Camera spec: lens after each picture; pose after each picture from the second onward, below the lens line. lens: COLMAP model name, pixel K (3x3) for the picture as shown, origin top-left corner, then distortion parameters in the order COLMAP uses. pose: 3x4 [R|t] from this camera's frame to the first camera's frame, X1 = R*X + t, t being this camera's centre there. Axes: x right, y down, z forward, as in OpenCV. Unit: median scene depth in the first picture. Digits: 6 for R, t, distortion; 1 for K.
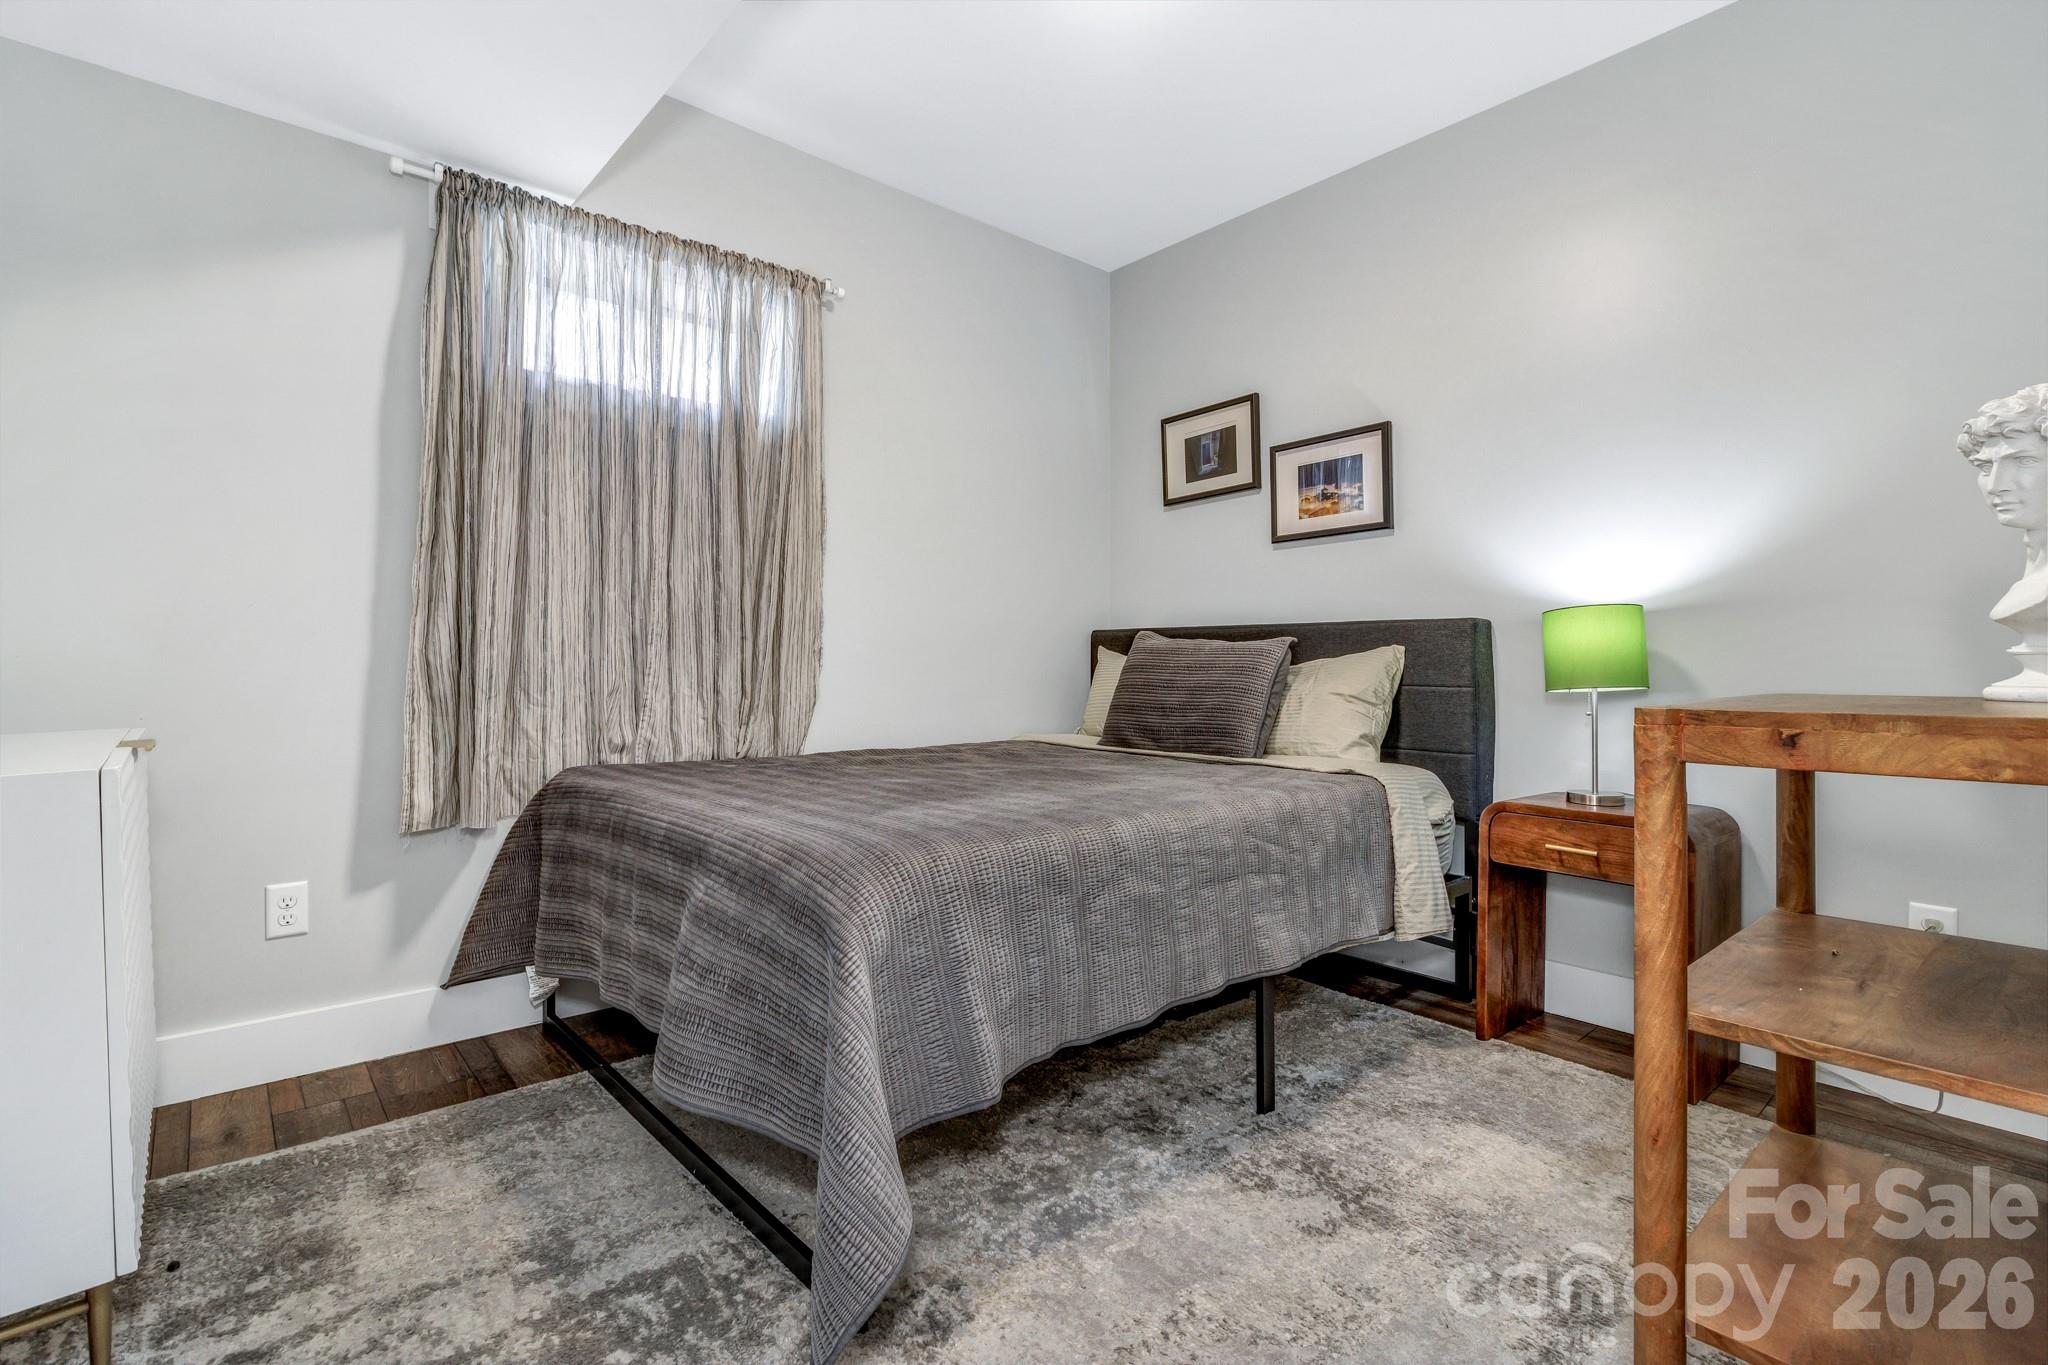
lens RADIAL K [[940.9, 0, 1029.9], [0, 940.9, 658.8], [0, 0, 1]] dist [0.000462, 0.000413]
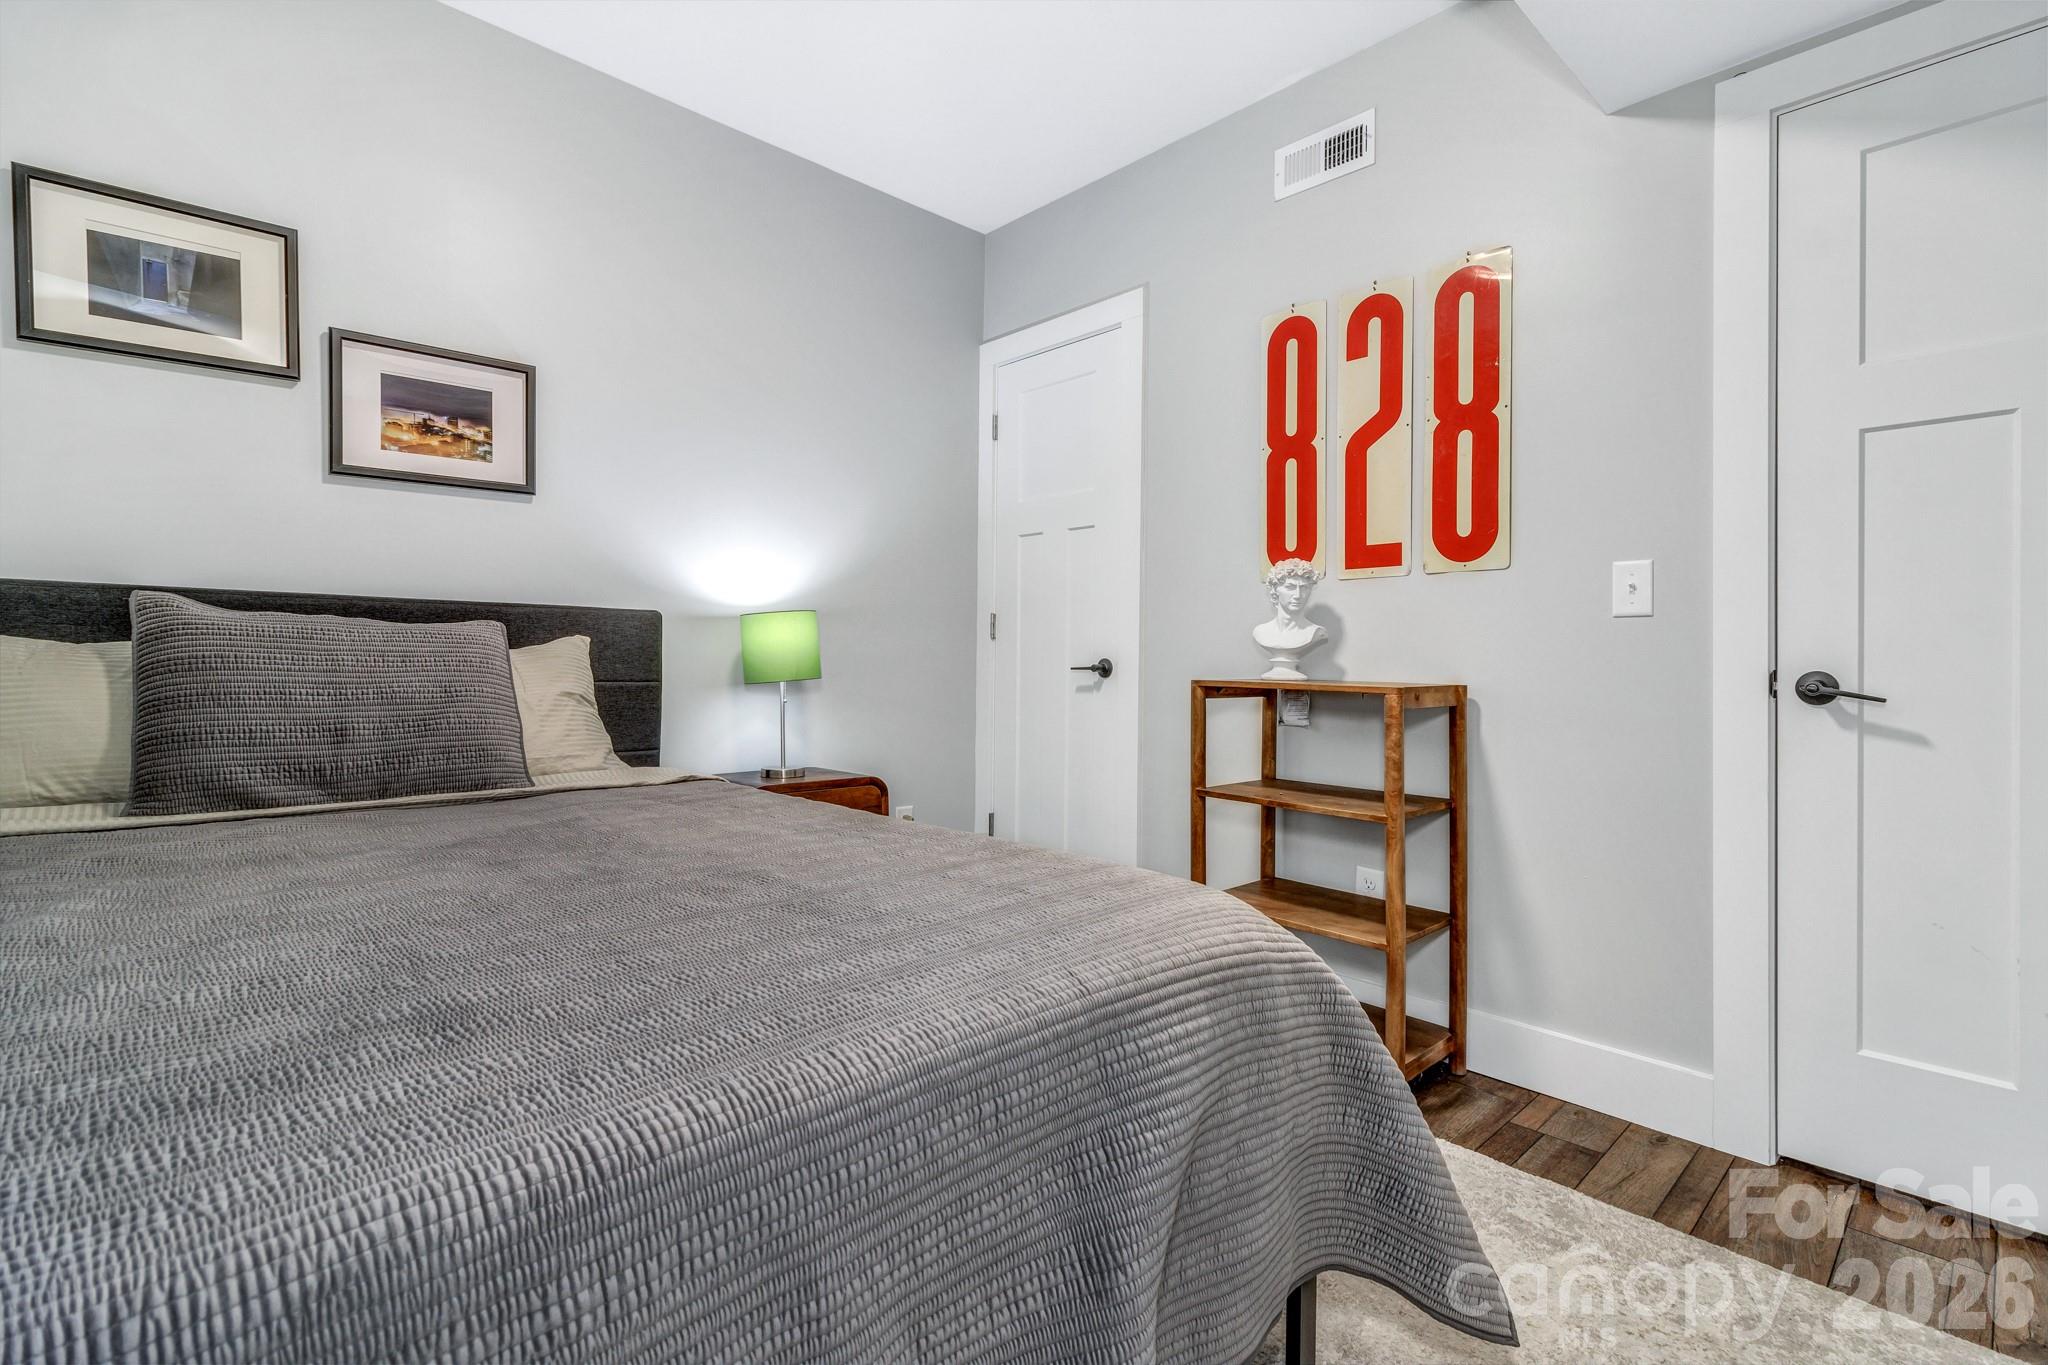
lens RADIAL K [[940.9, 0, 1029.9], [0, 940.9, 658.8], [0, 0, 1]] dist [0.000462, 0.000413]
pose [[-0.046996, 0.001117, 0.998894, -0.455742], [-0.011235, 0.999936, -0.001647, 0.003588], [-0.998832, -0.011300, -0.046981, 0.572972]]
